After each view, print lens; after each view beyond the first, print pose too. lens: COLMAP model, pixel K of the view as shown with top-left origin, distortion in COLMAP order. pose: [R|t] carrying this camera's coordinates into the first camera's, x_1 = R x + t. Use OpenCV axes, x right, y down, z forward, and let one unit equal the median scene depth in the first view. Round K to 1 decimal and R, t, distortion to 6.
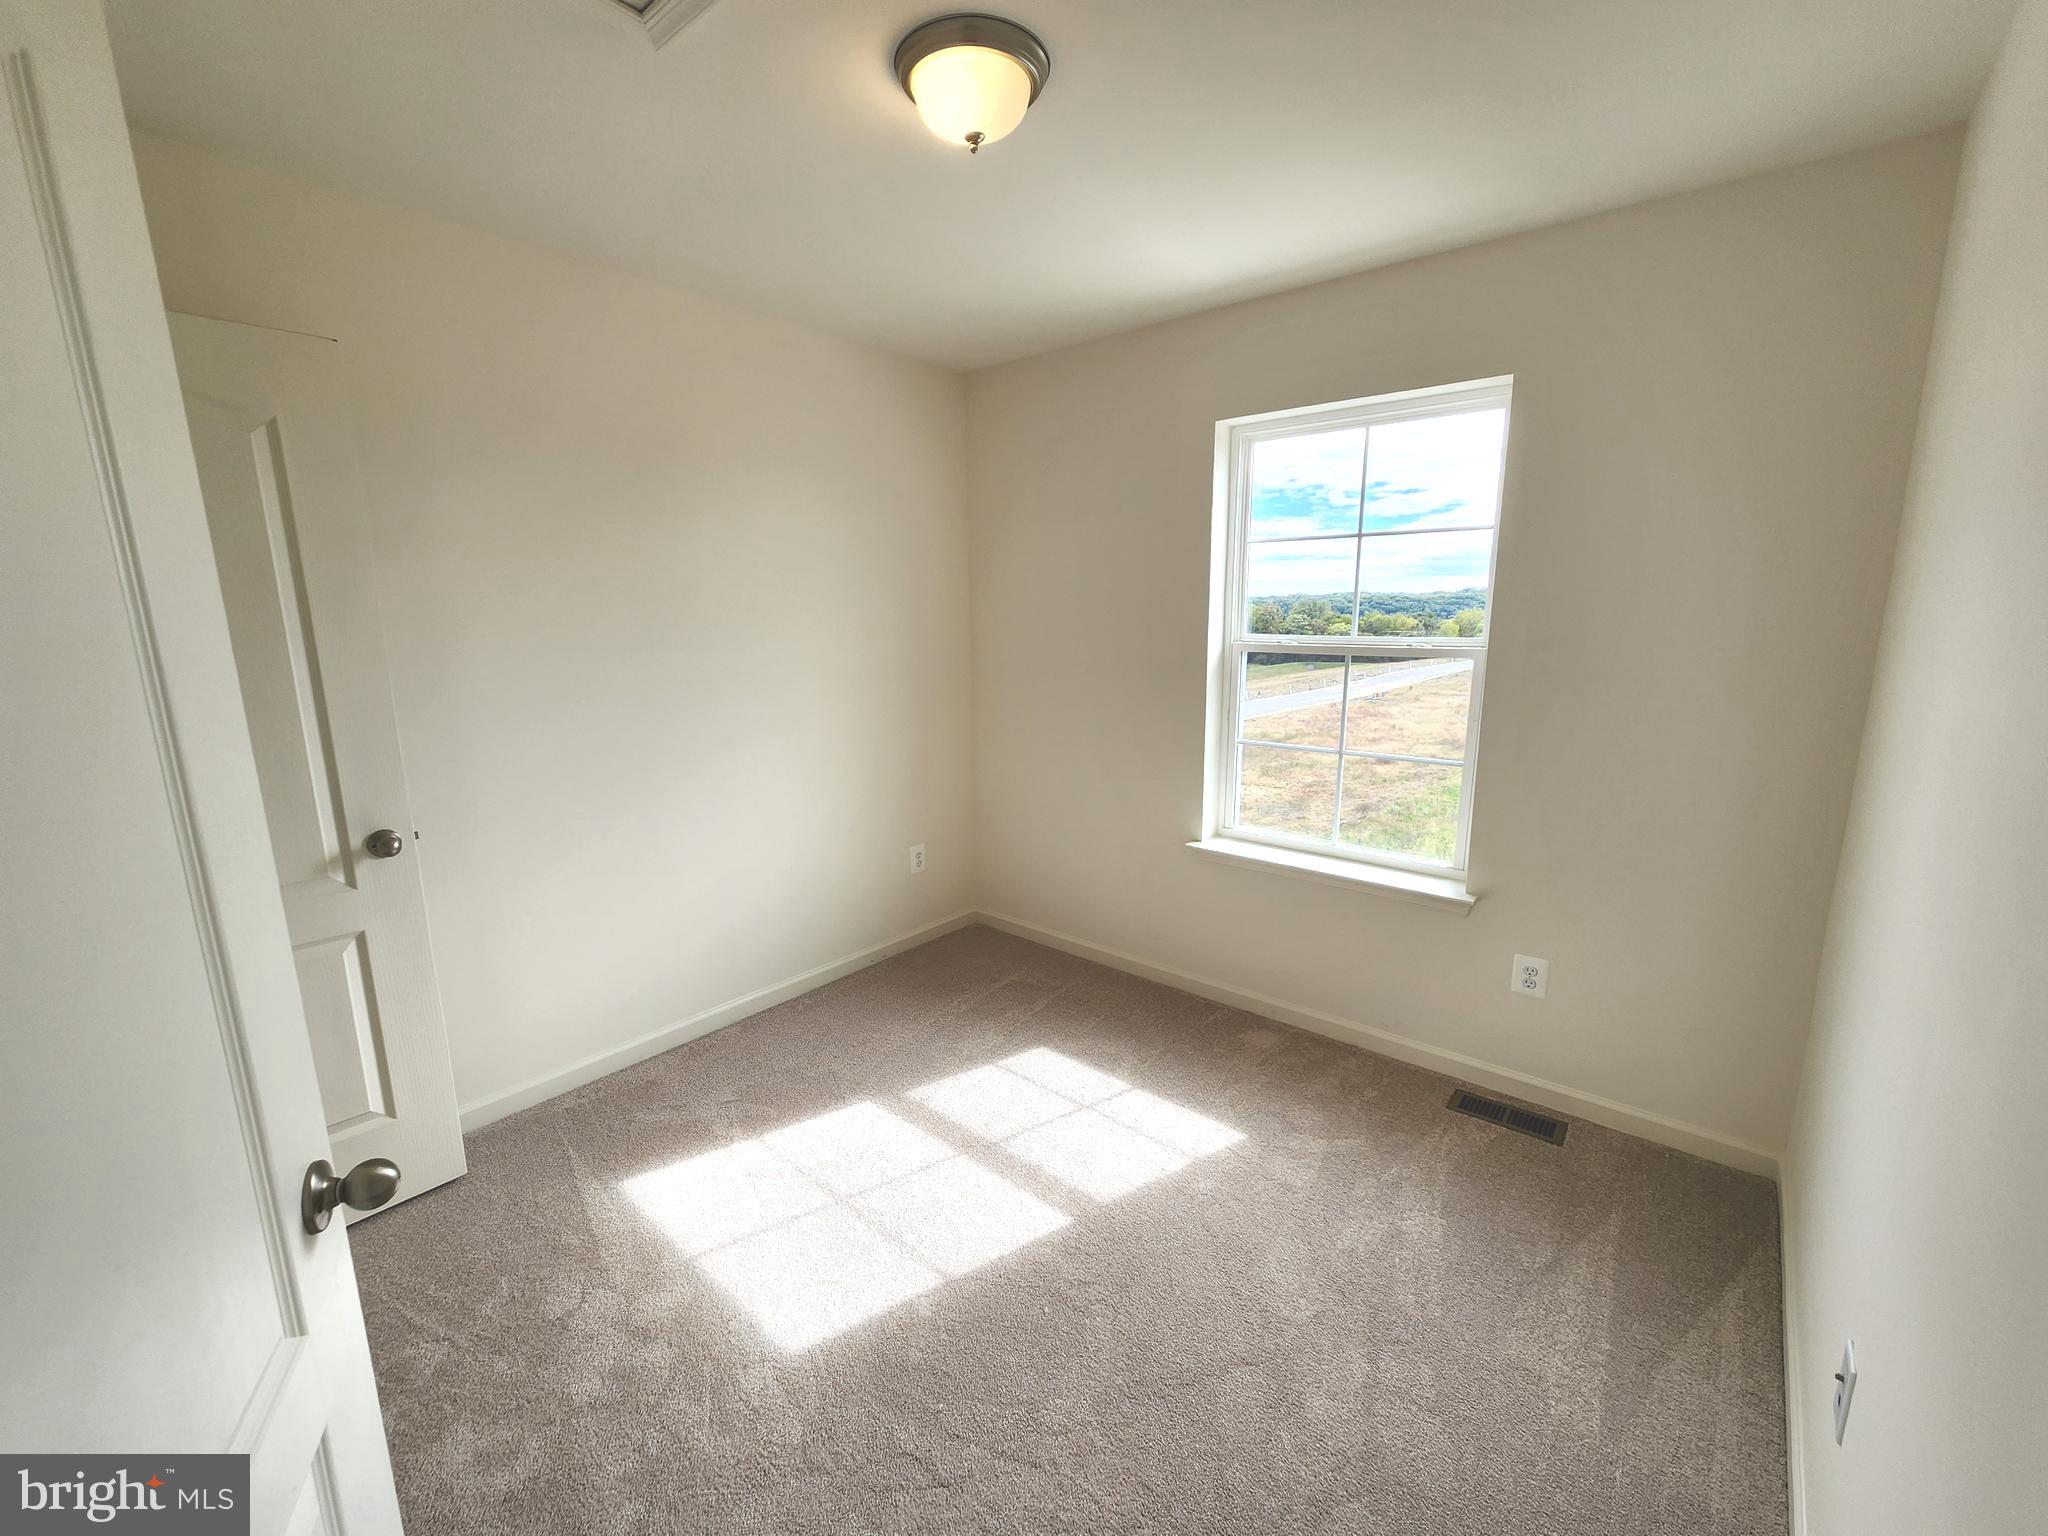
lens RADIAL K [[827.8, 0, 1007.5], [0, 827.8, 763.3], [0, 0, 1]] dist [0.000356, 0.000088]
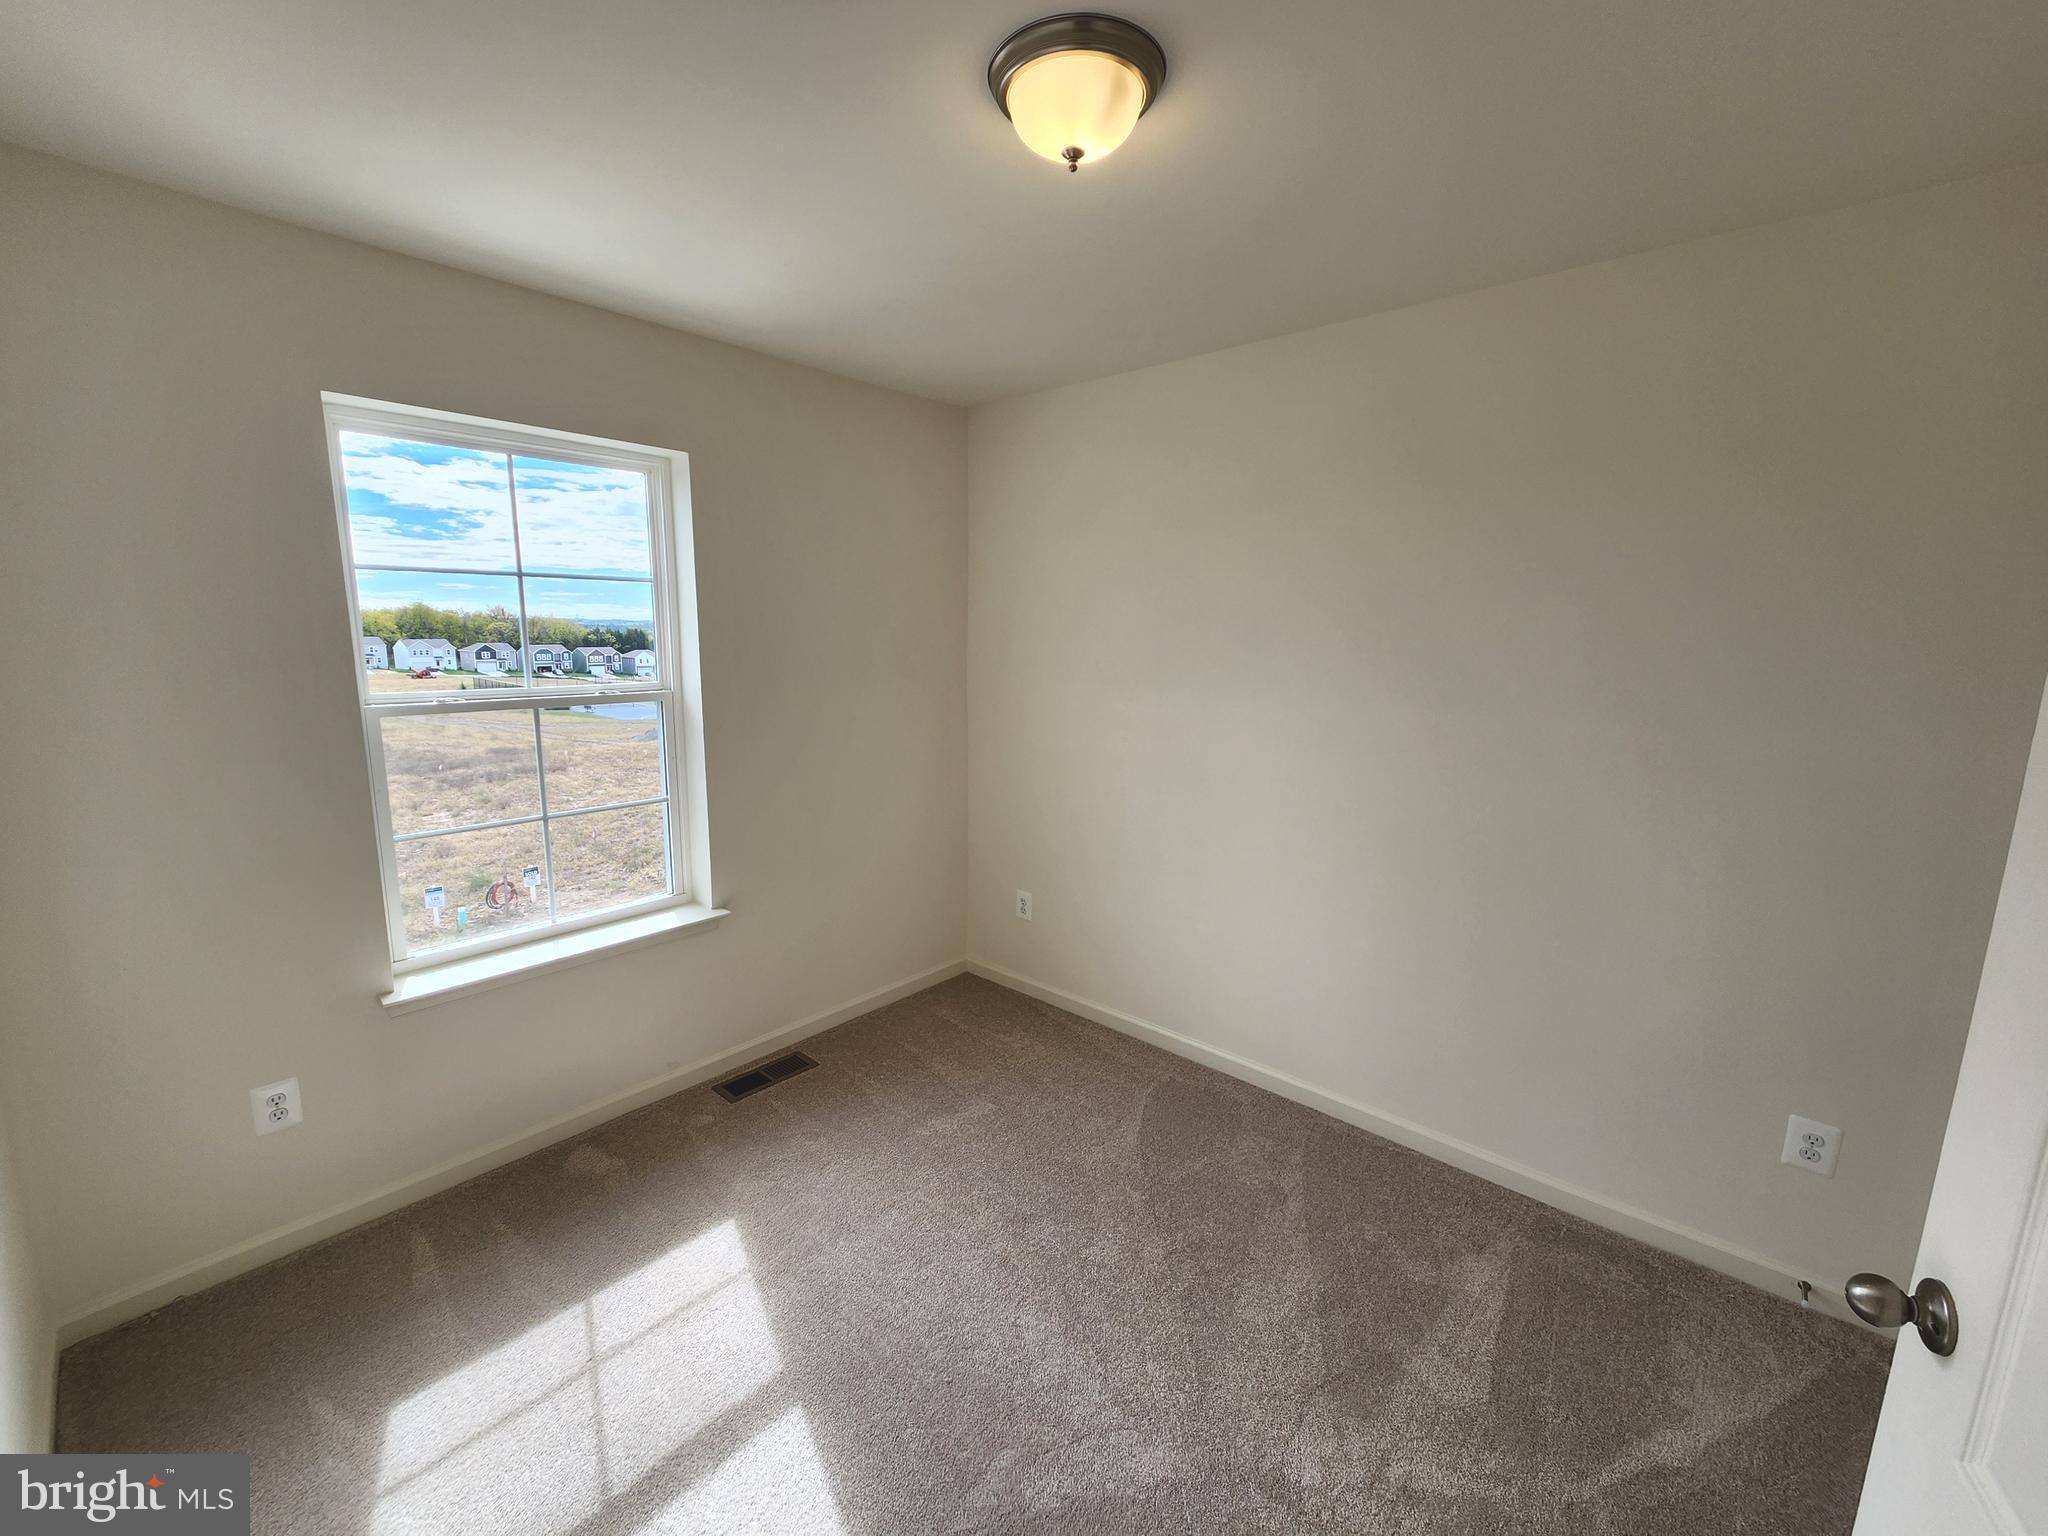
lens RADIAL K [[837.6, 0, 1031.1], [0, 837.6, 766.5], [0, 0, 1]] dist [0.020934, 0.000042]
pose [[-0.001266, -0.148940, 0.988845, -0.521851], [0.184896, 0.971762, 0.146603, -0.112136], [-0.982757, 0.183019, 0.026308, 0.498023]]
